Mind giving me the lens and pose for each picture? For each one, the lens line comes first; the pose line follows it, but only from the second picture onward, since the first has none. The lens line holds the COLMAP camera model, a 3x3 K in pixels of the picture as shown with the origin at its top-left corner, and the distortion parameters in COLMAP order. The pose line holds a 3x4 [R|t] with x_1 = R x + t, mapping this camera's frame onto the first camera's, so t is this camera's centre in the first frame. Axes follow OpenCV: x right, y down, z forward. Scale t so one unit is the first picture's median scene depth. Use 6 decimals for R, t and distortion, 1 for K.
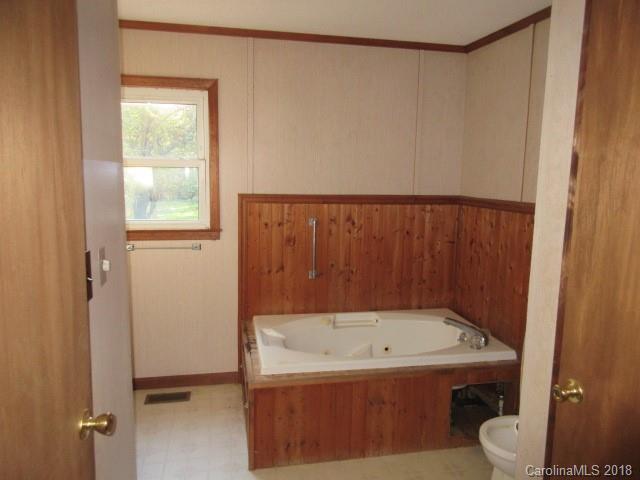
lens RADIAL K [[477.2, 0, 317.9], [0, 477.2, 239.4], [0, 0, 1]] dist [-0.003406, -0.007305]
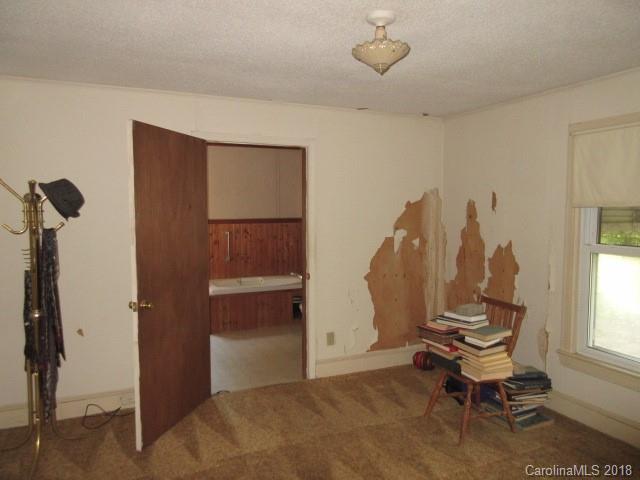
lens RADIAL K [[477.2, 0, 320.5], [0, 477.2, 241.1], [0, 0, 1]] dist [-0.003406, -0.007305]
pose [[0.973584, -0.038871, 0.224994, -0.080708], [0.053233, 0.996889, -0.058119, 0.133864], [-0.222035, 0.068561, 0.972625, -1.025726]]
